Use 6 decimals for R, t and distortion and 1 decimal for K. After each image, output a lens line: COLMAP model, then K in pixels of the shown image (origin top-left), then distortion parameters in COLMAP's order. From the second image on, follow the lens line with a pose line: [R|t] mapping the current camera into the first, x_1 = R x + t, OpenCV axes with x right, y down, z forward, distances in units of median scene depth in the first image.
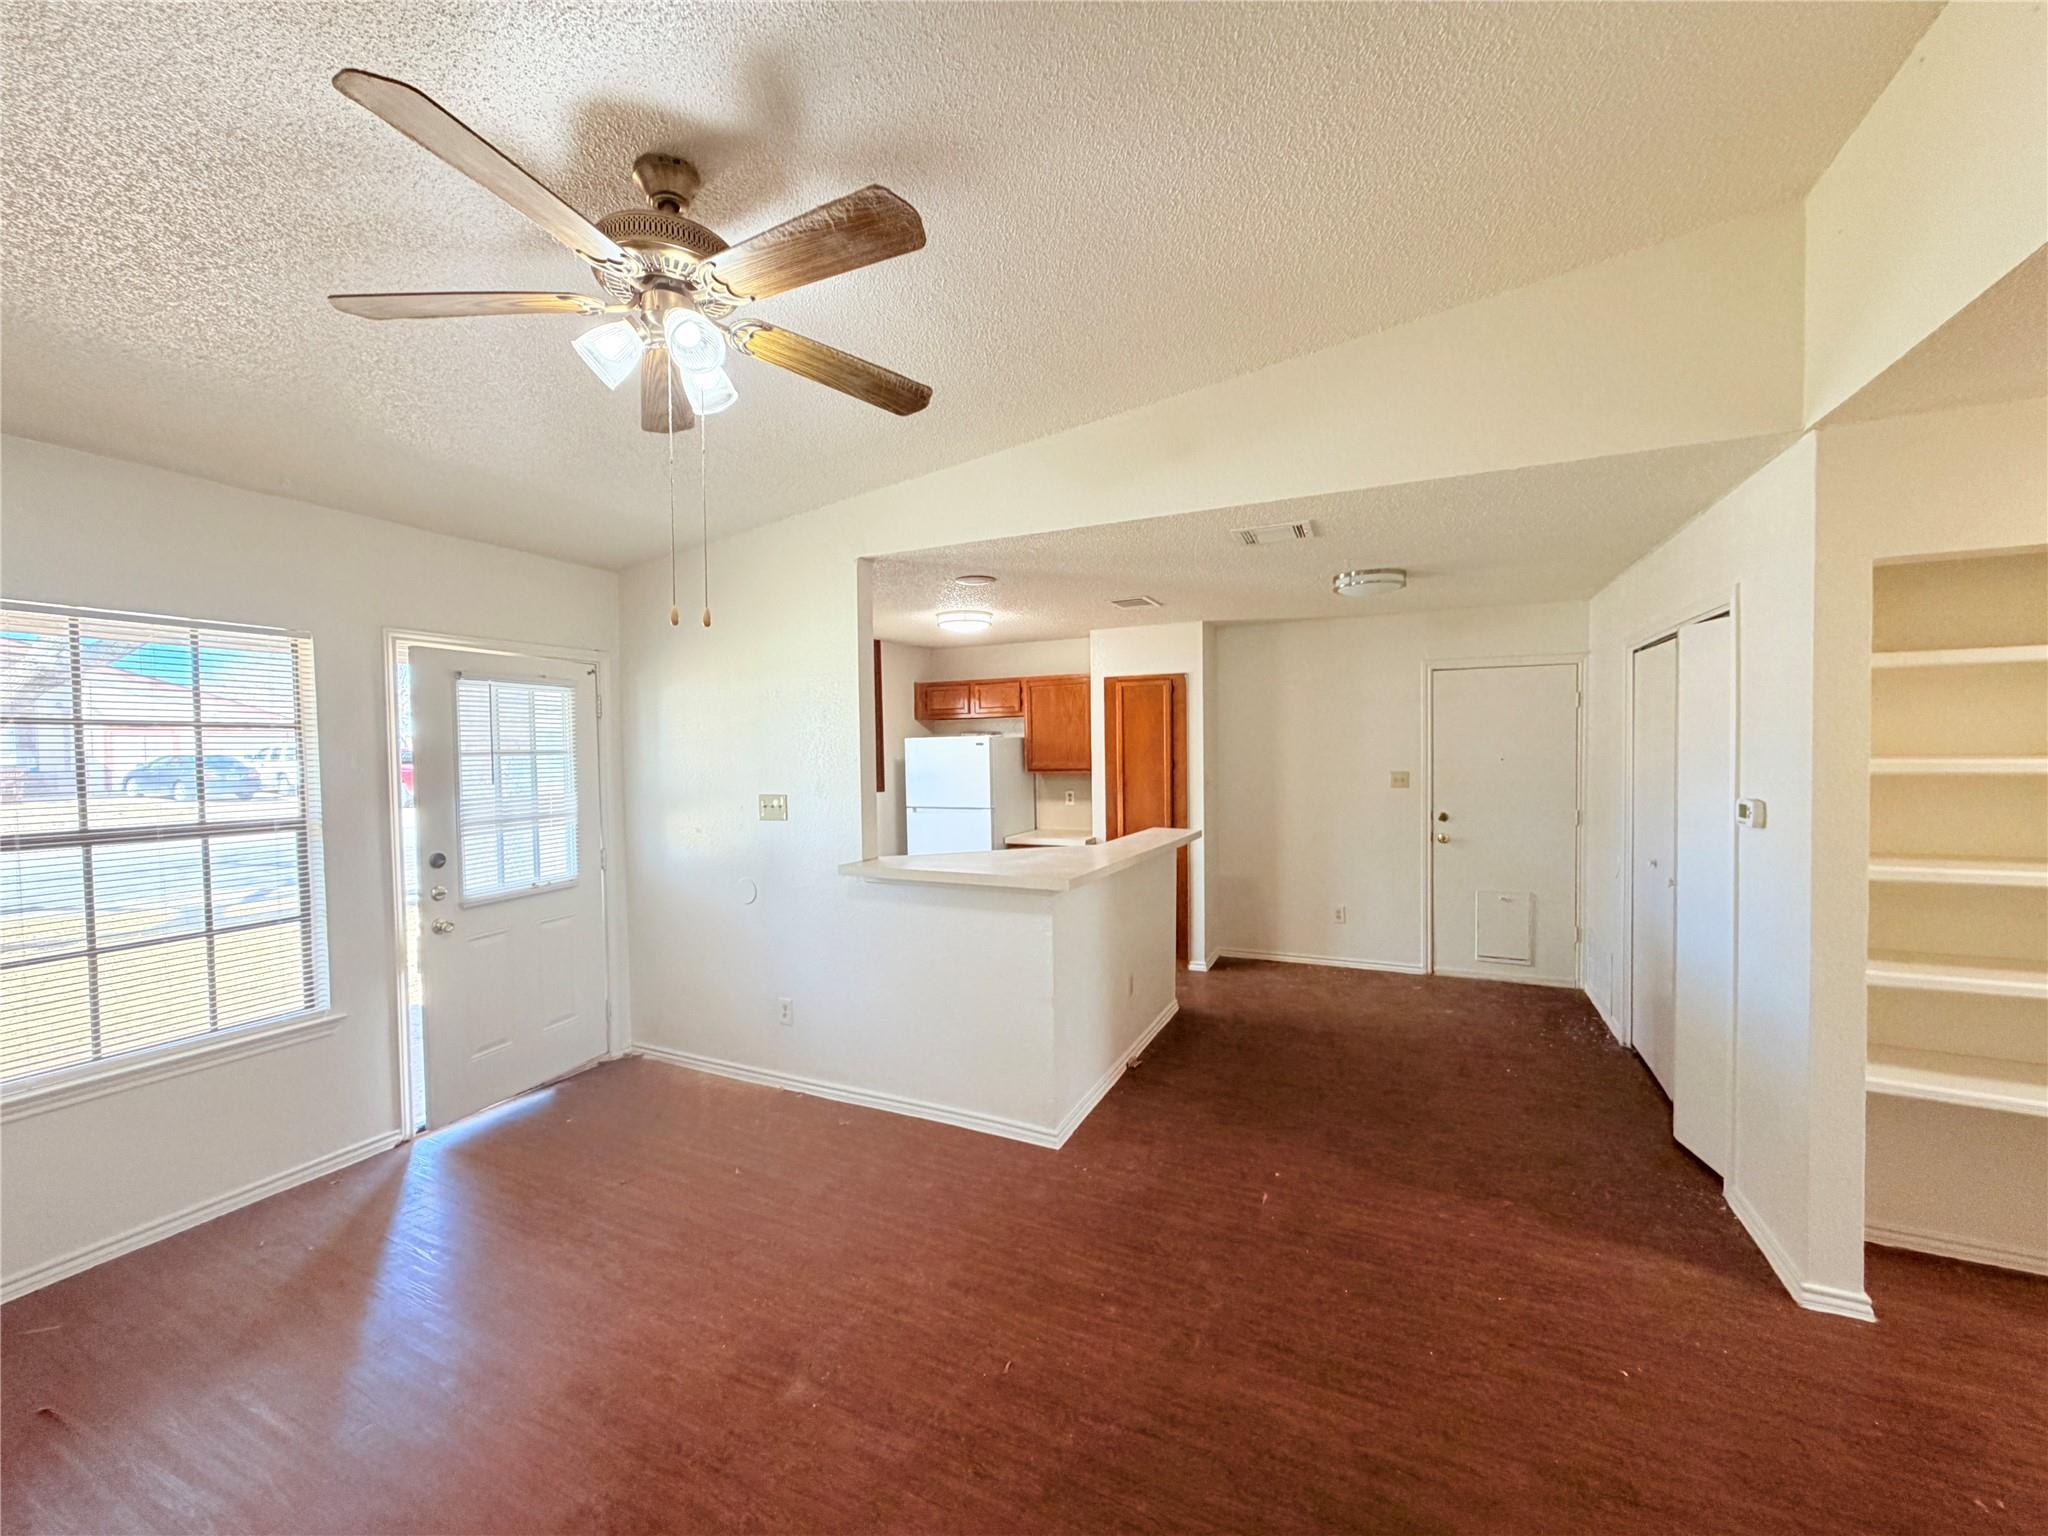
lens RADIAL K [[817.0, 0, 1016.1], [0, 817.0, 773.2], [0, 0, 1]] dist [0.001220, 0.000257]
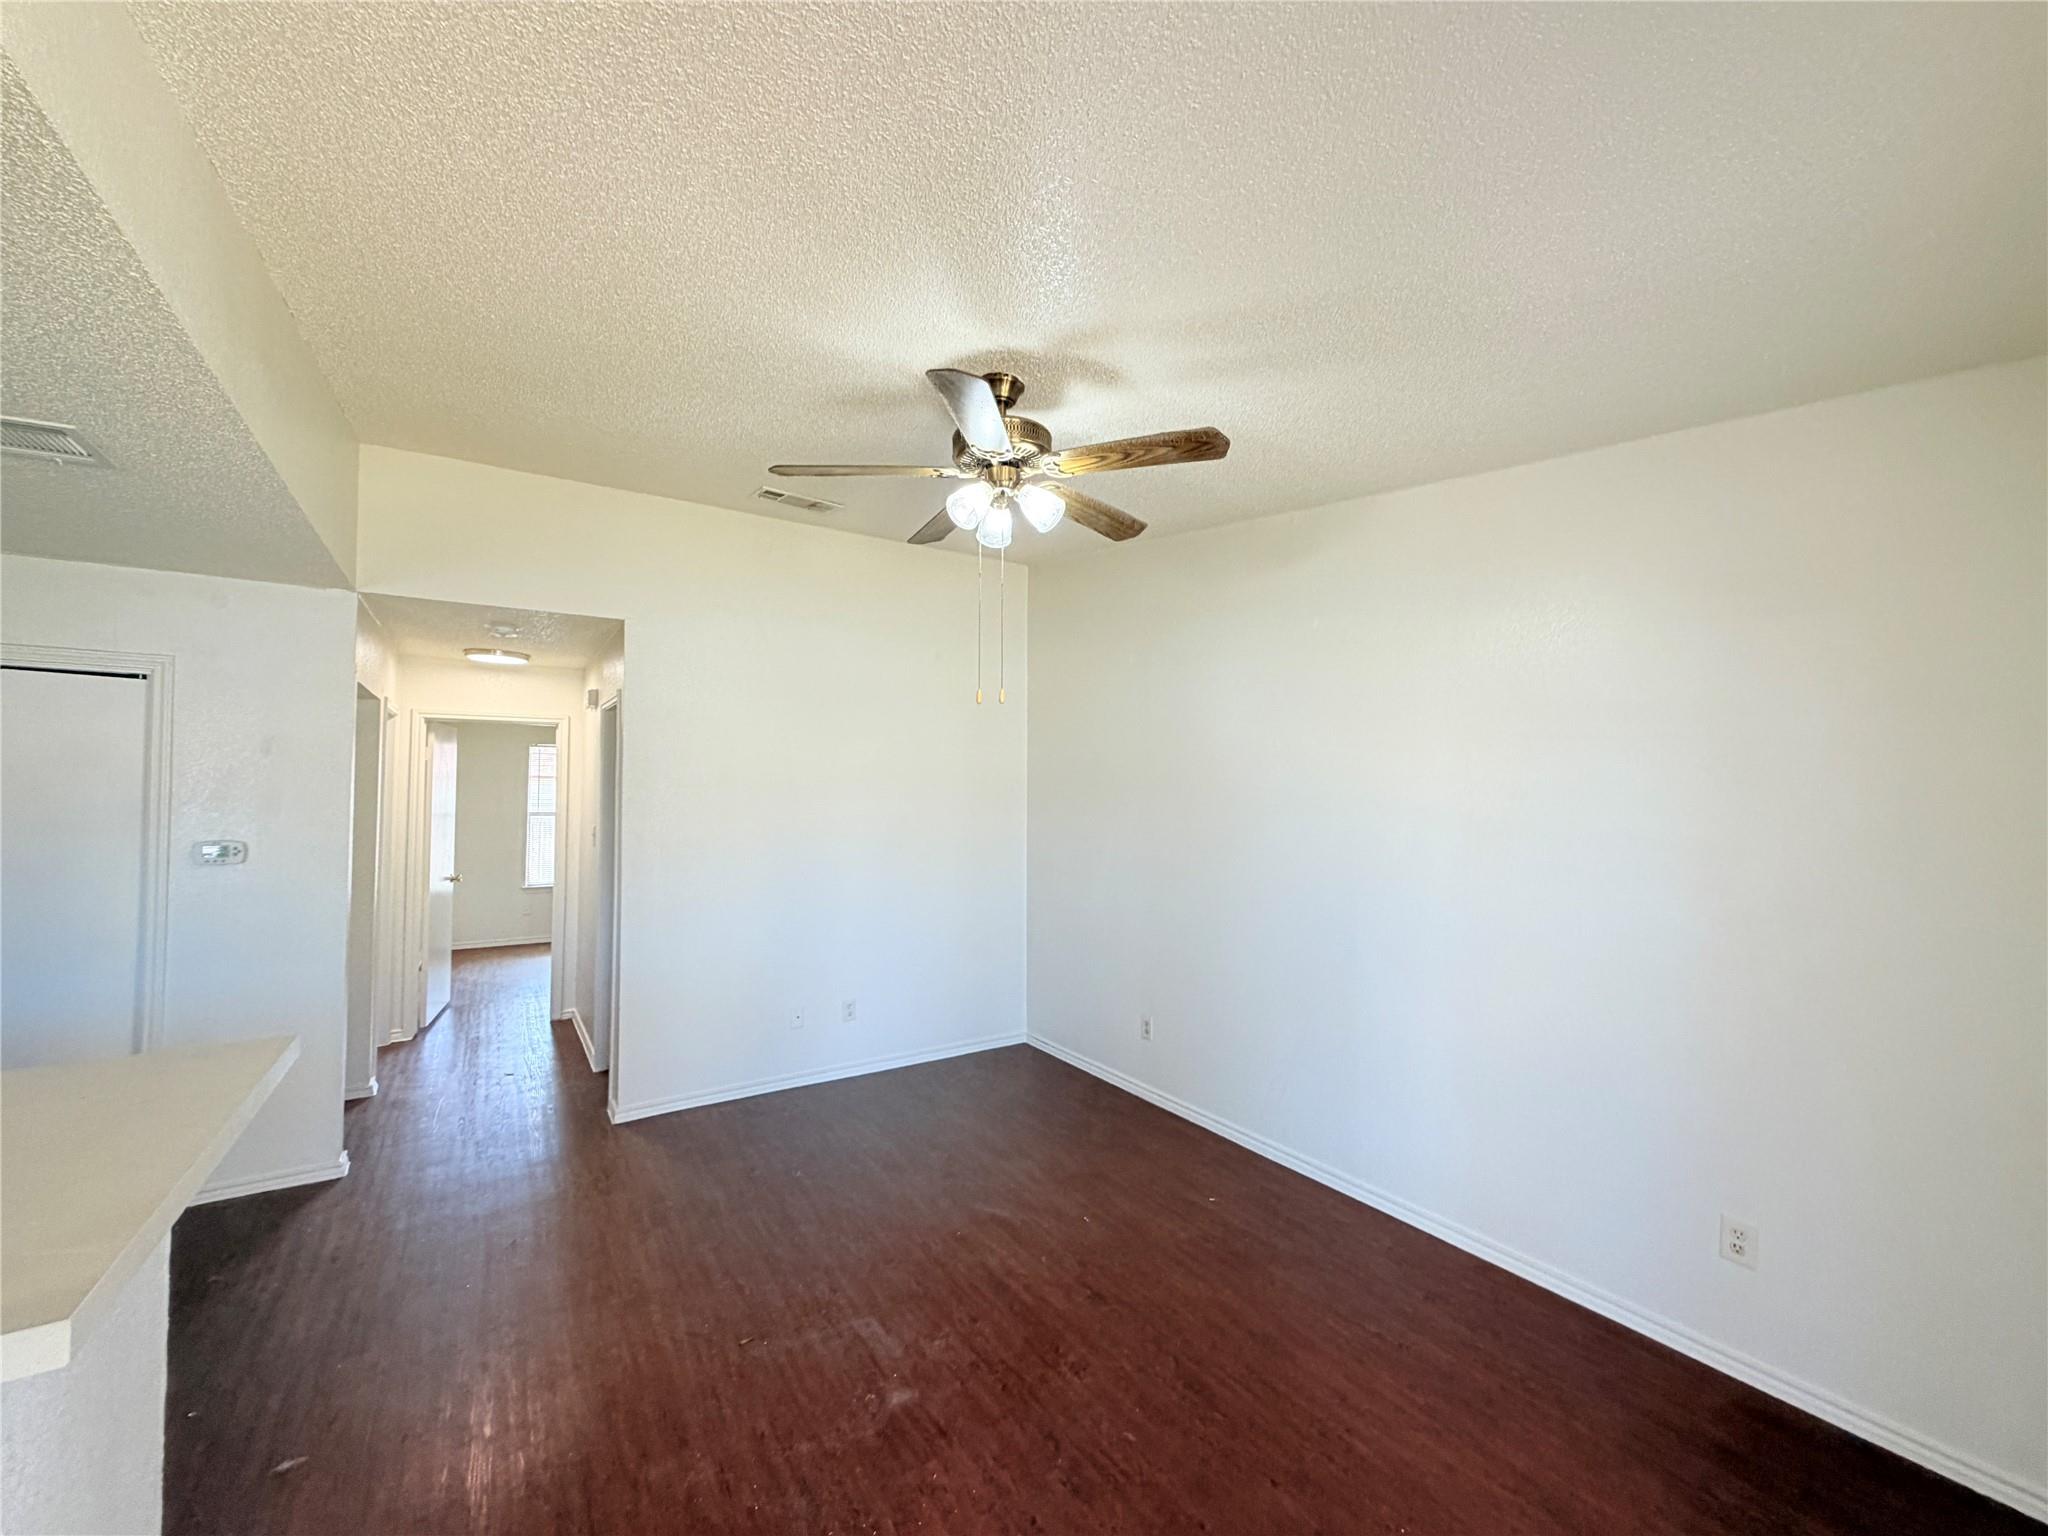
lens RADIAL K [[818.1, 0, 1019.7], [0, 818.1, 769.7], [0, 0, 1]] dist [0.000038, 0.000299]
pose [[-0.855813, 0.021482, 0.516840, -0.479421], [0.022124, 0.999743, -0.004920, -0.026100], [-0.516813, 0.007224, -0.856068, 0.900834]]
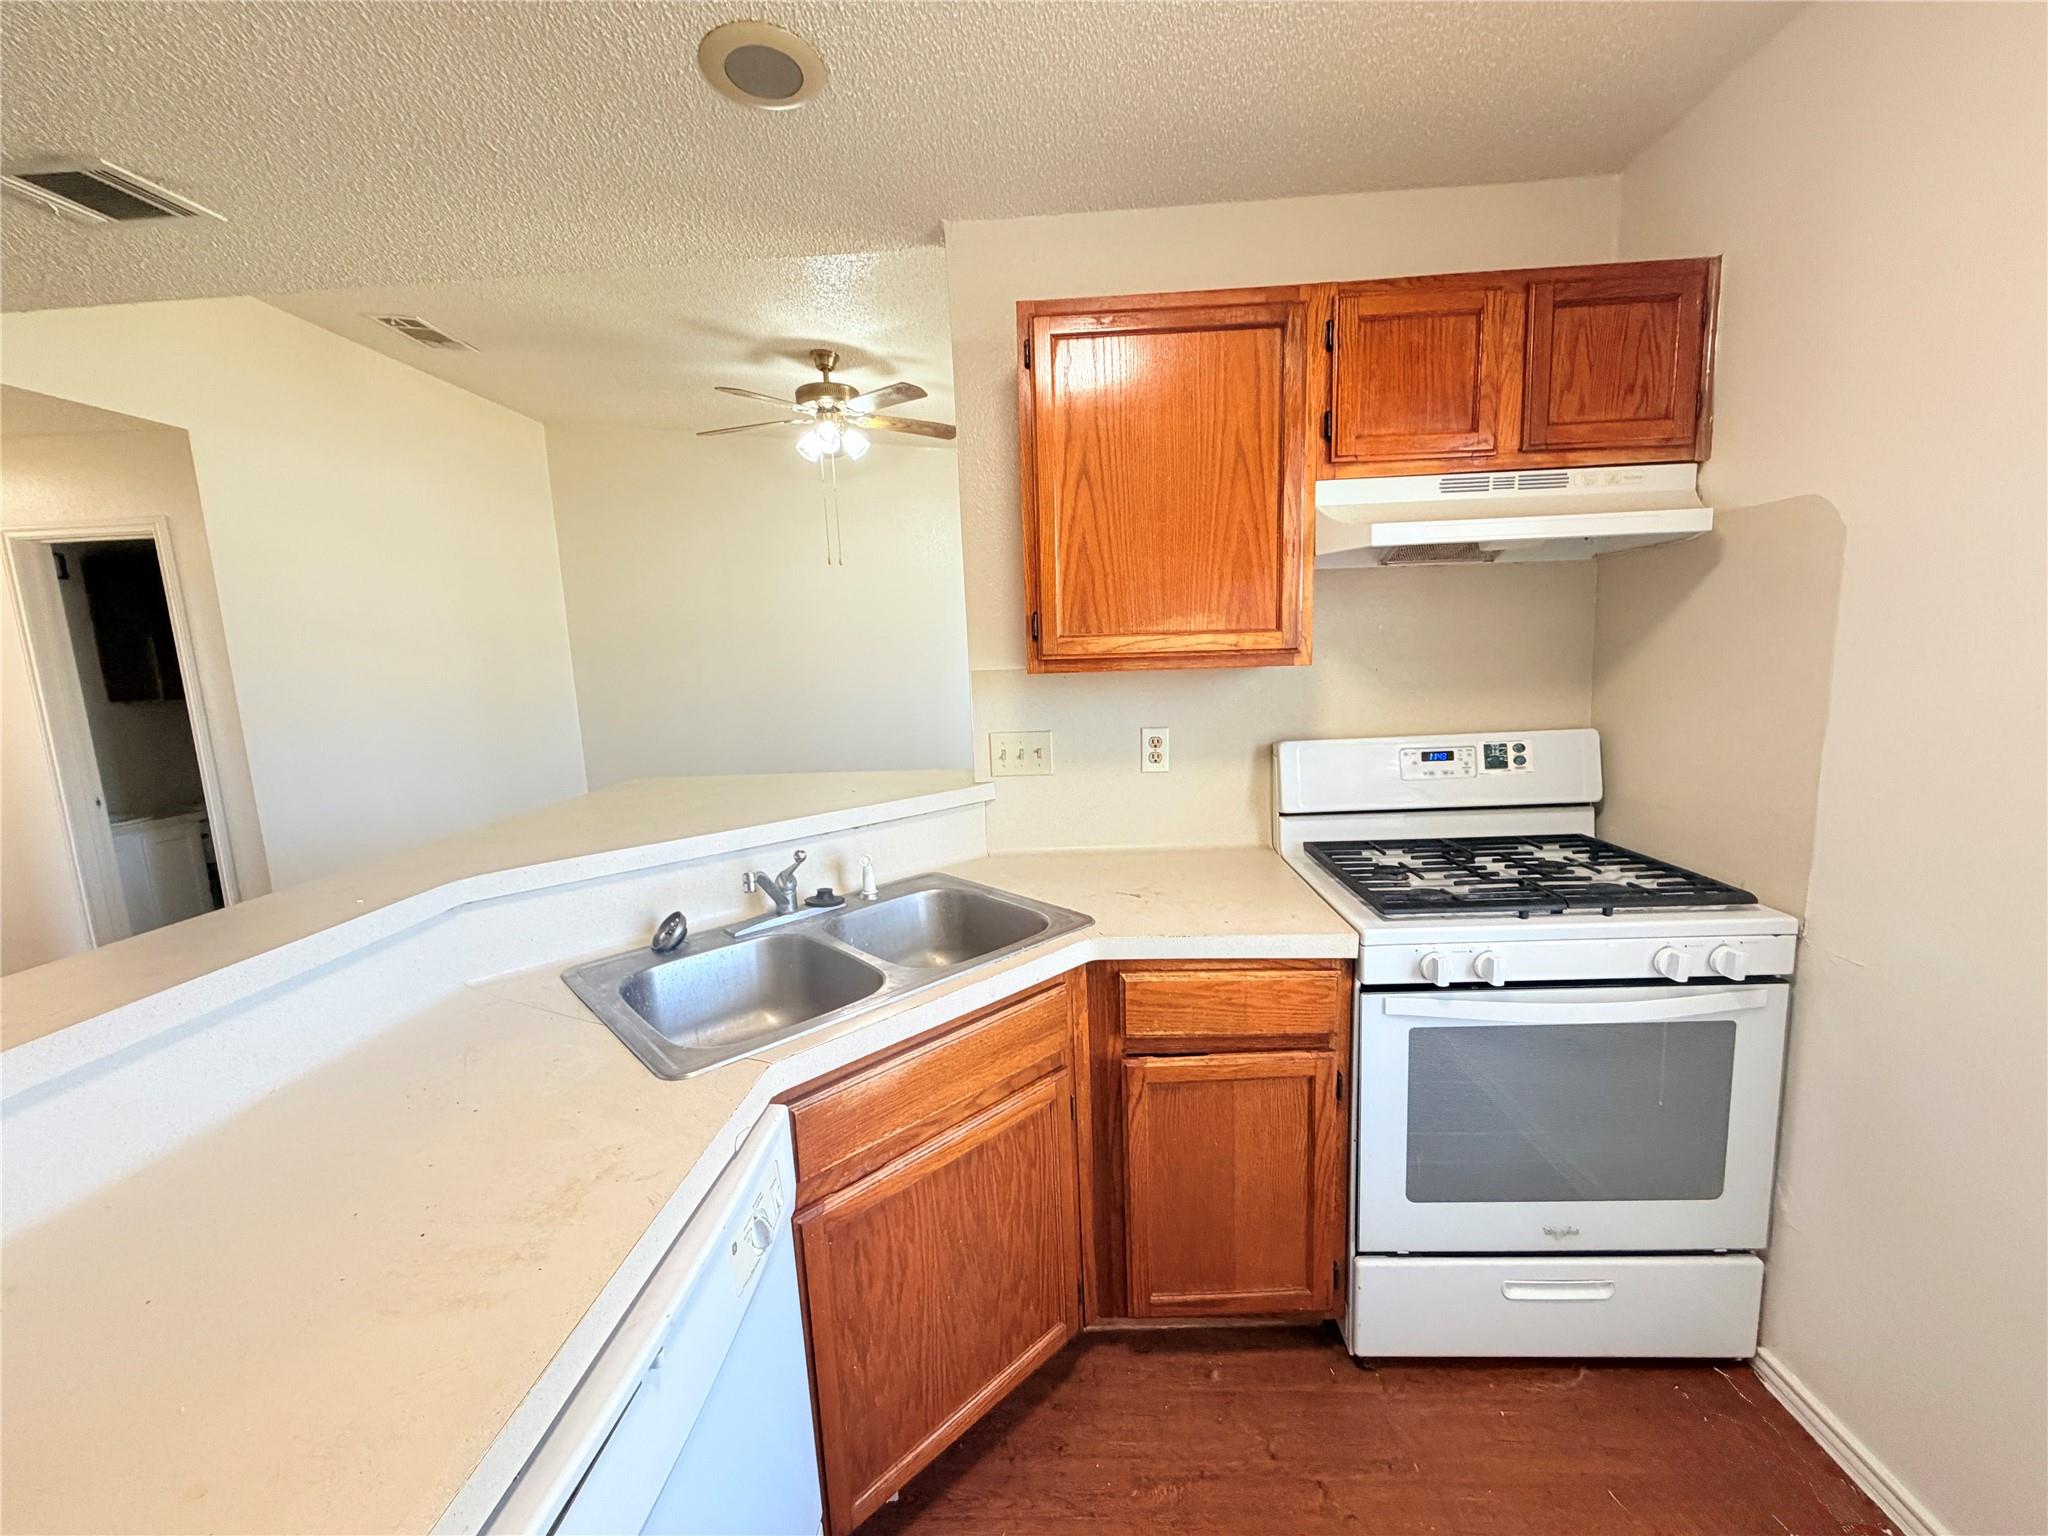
lens RADIAL K [[818.1, 0, 1019.7], [0, 818.1, 769.7], [0, 0, 1]] dist [0.000038, 0.000299]
pose [[-0.920463, 0.108538, -0.375456, 0.012270], [0.042983, 0.982950, 0.178779, -0.004732], [0.388459, 0.148421, -0.909434, 1.382667]]
